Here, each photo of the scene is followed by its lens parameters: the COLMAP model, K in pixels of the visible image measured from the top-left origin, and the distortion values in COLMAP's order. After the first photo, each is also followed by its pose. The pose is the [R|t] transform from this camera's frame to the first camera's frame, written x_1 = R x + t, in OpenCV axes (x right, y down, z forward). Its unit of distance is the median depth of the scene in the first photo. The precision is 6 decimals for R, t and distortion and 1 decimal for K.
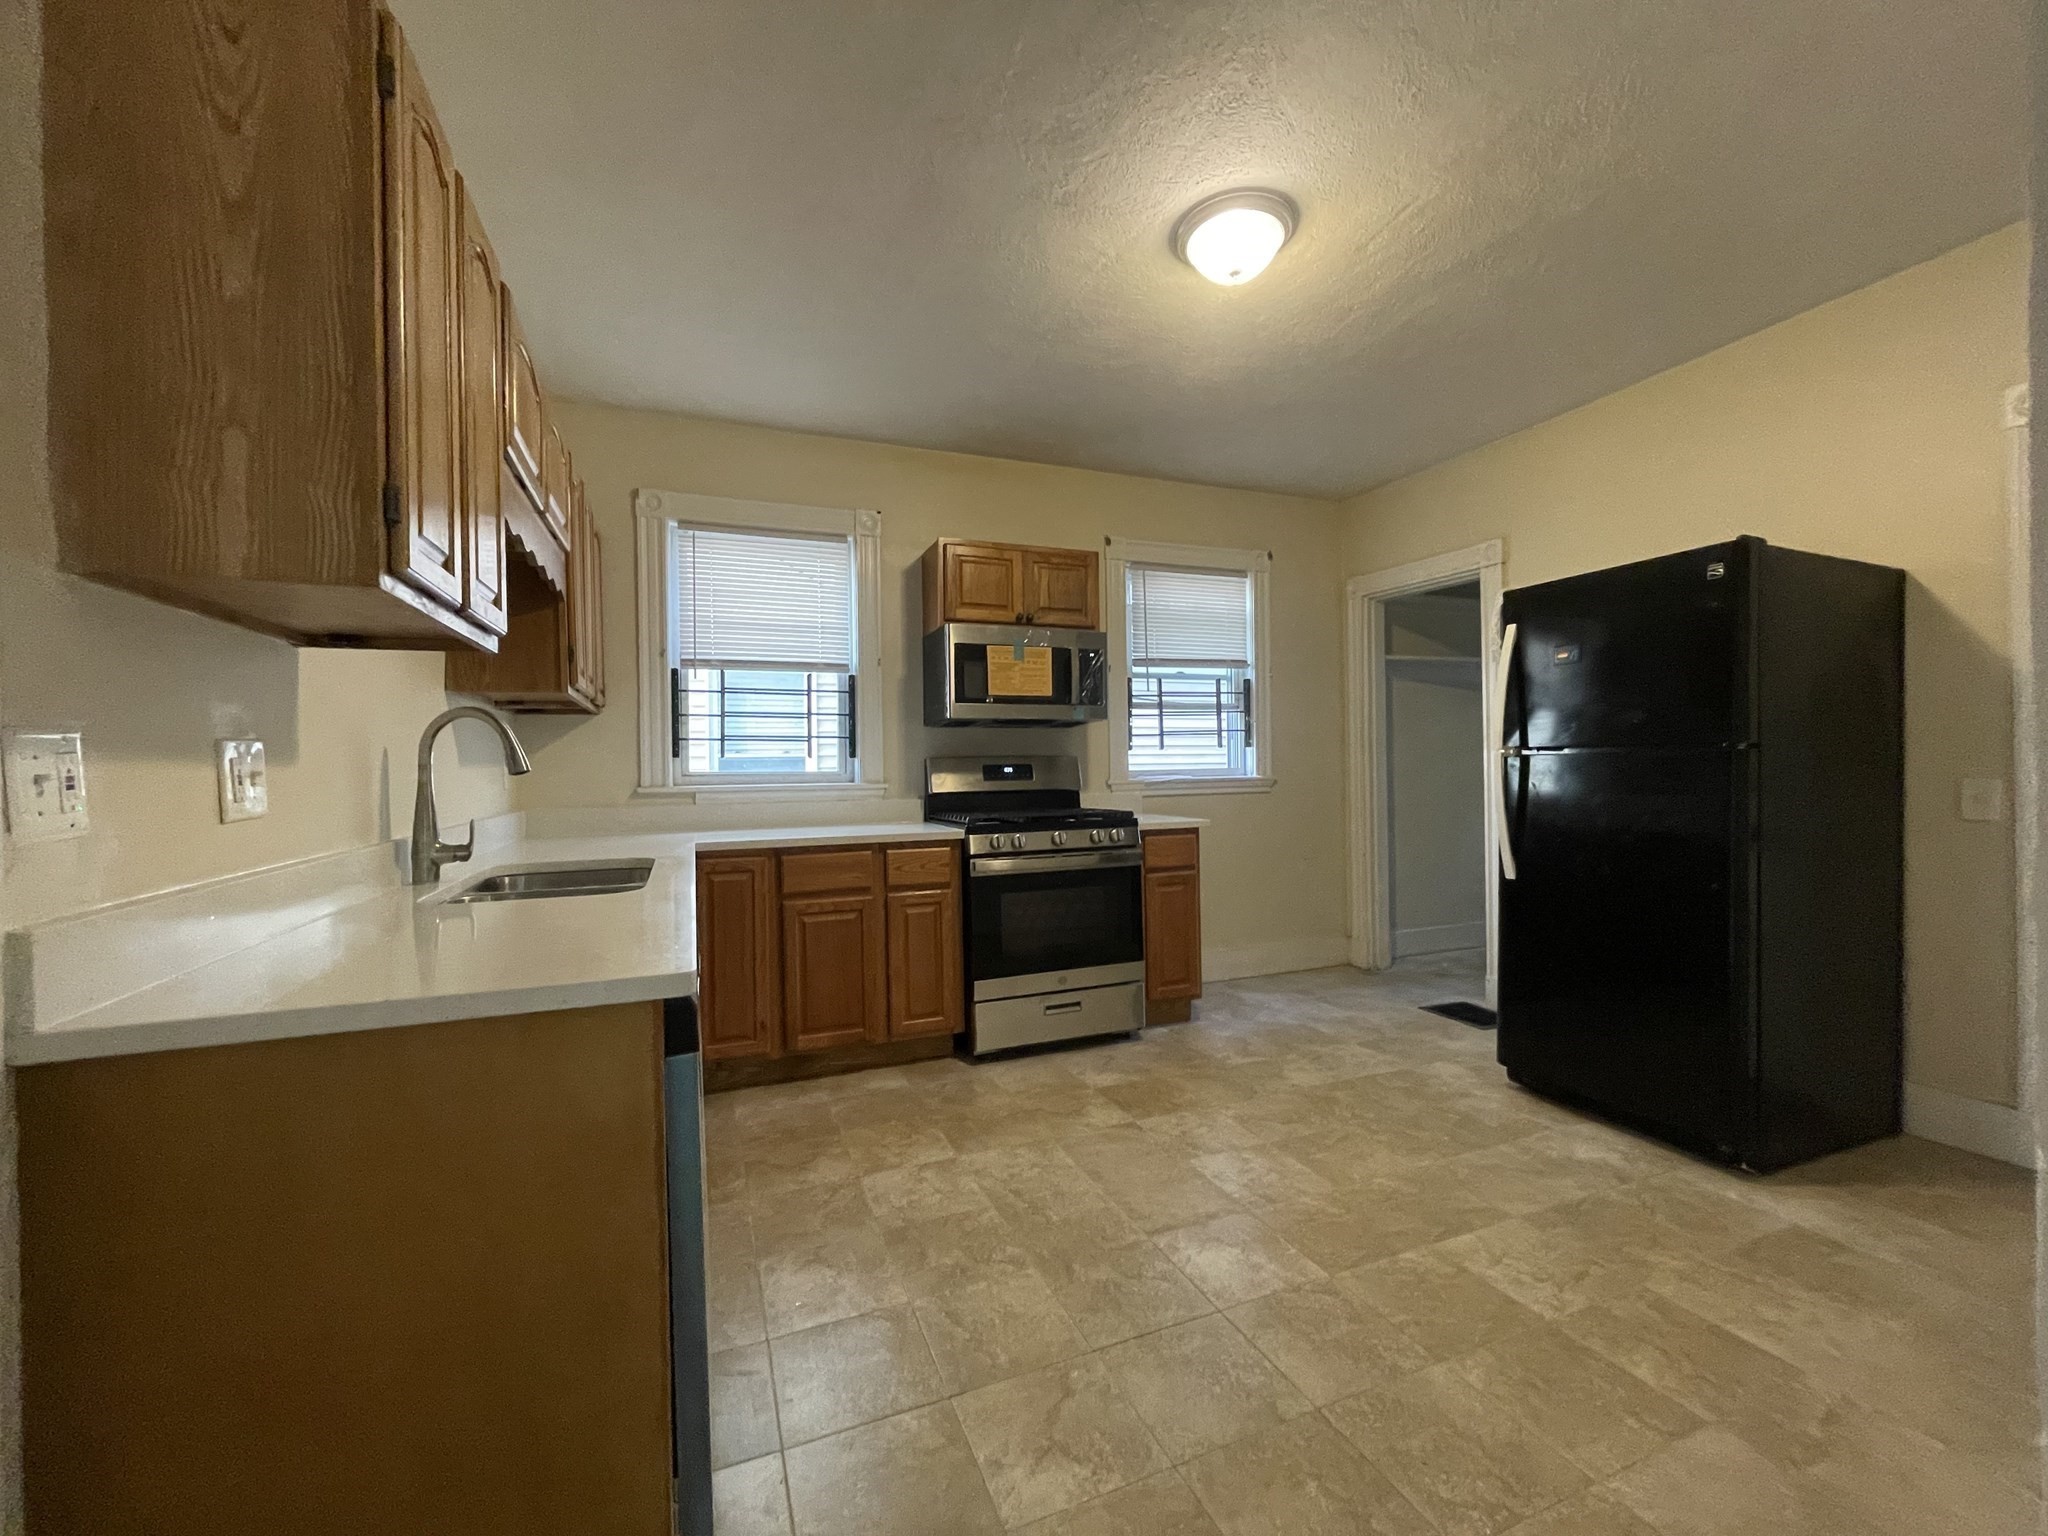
lens RADIAL K [[833.4, 0, 1027.5], [0, 833.4, 768.8], [0, 0, 1]] dist [-0.001737, -0.000095]
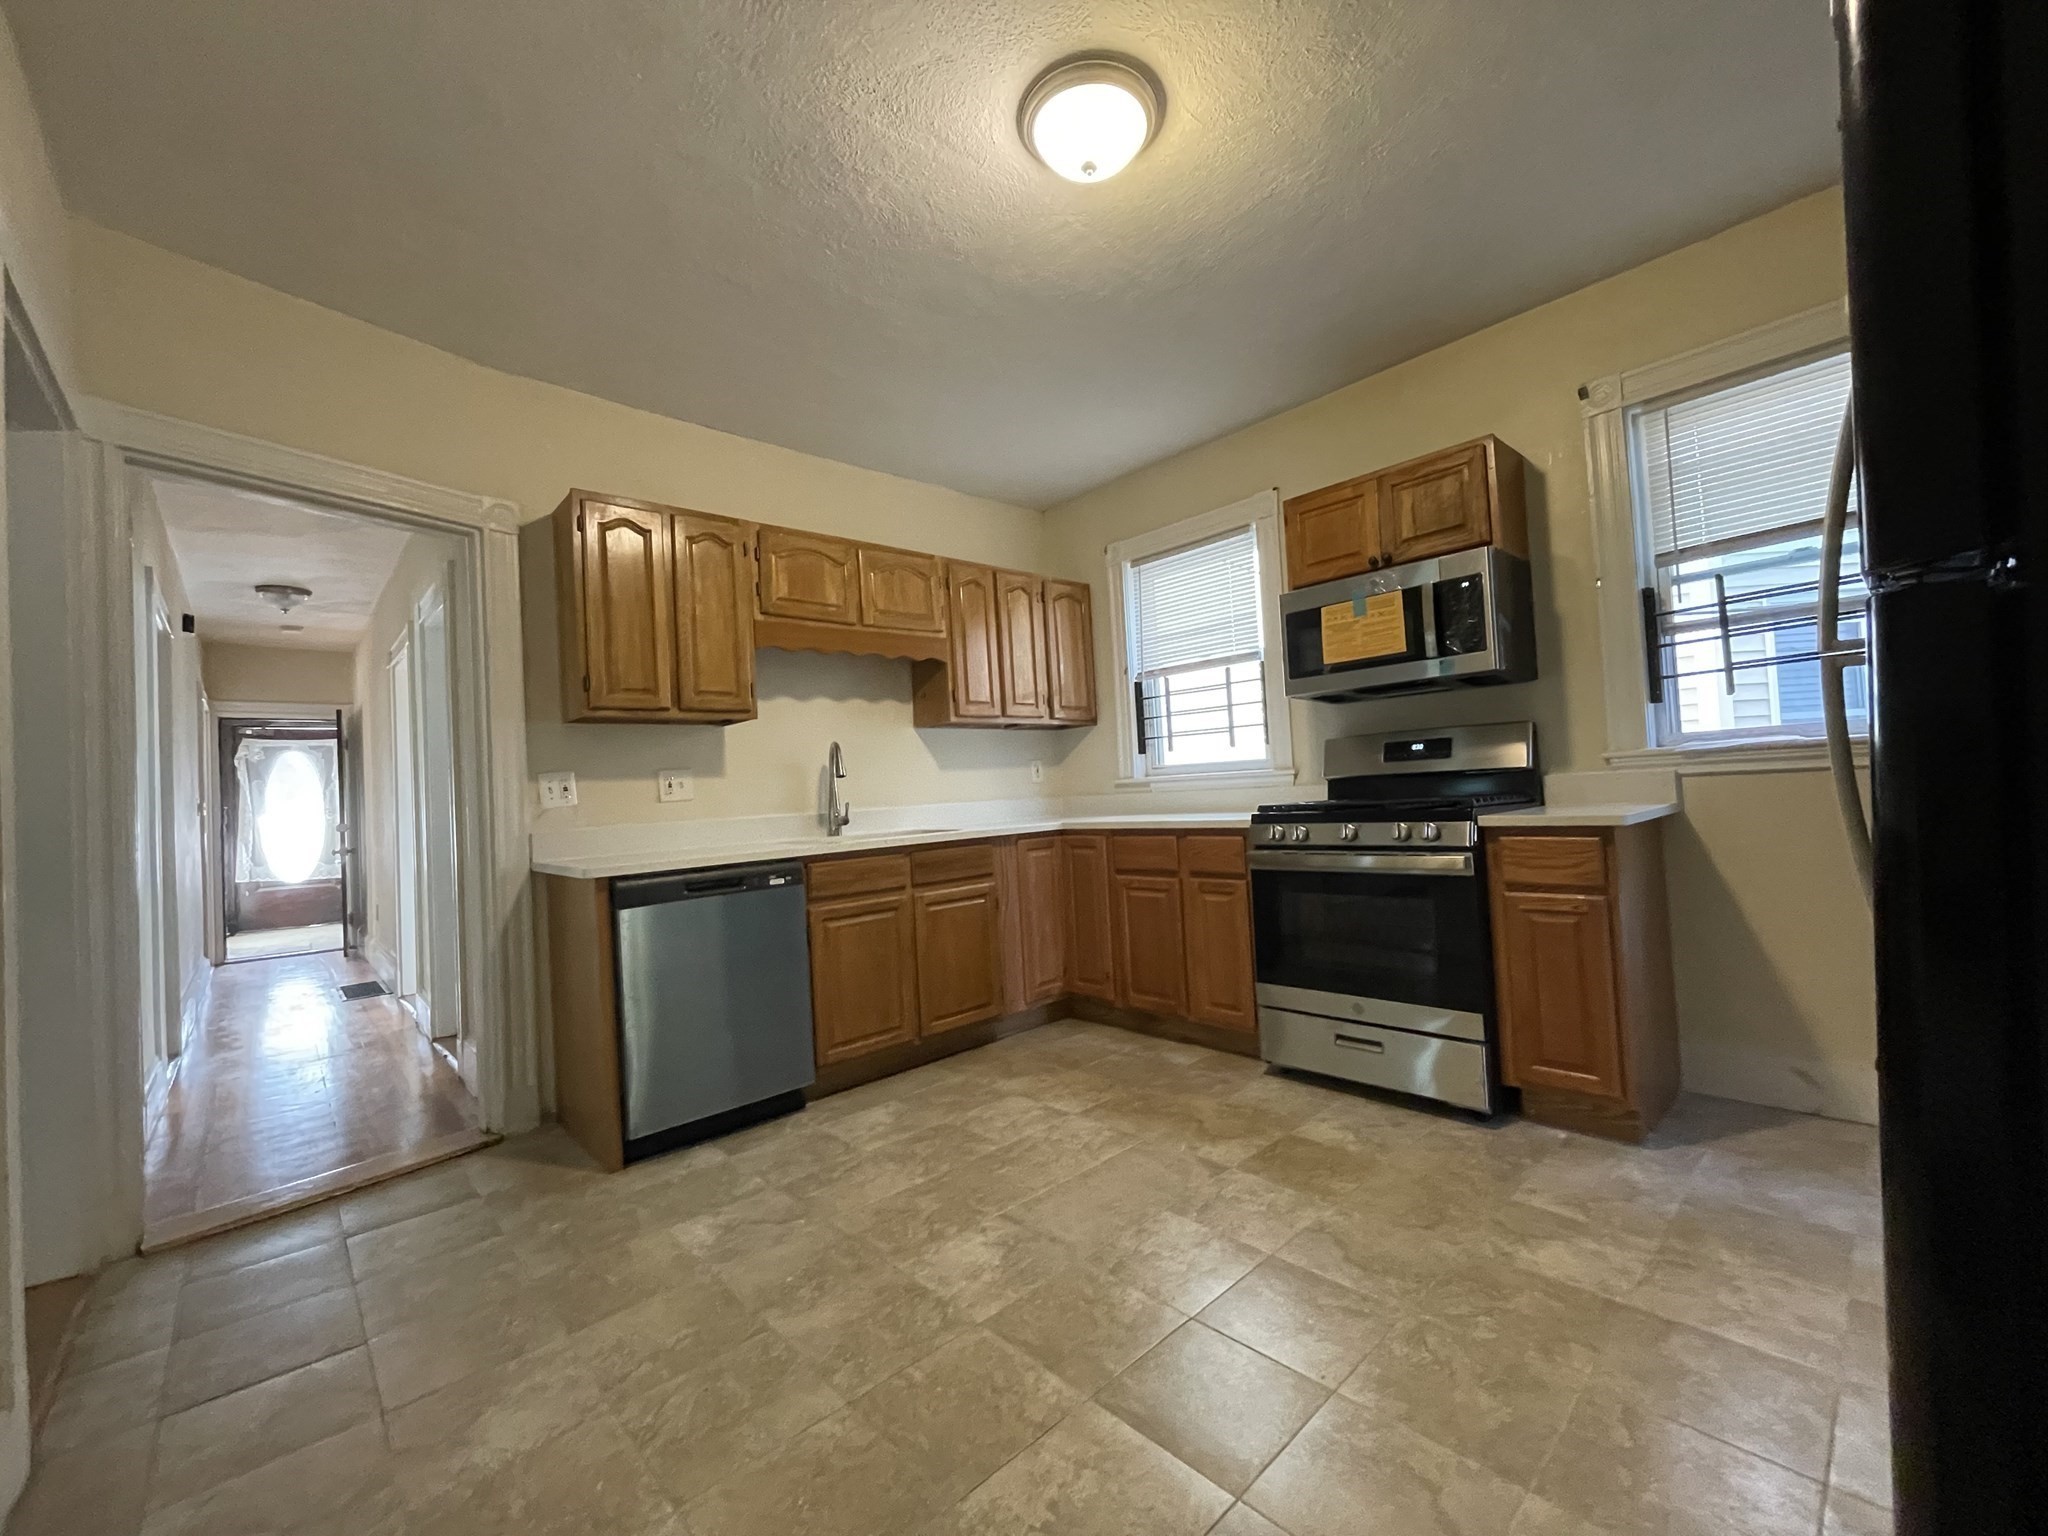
lens RADIAL K [[833.4, 0, 1027.5], [0, 833.4, 768.8], [0, 0, 1]] dist [-0.001737, -0.000095]
pose [[0.352641, -0.029703, -0.935287, 0.712084], [0.046344, 0.998824, -0.014247, 0.019208], [0.934610, -0.038321, 0.353603, 0.438583]]
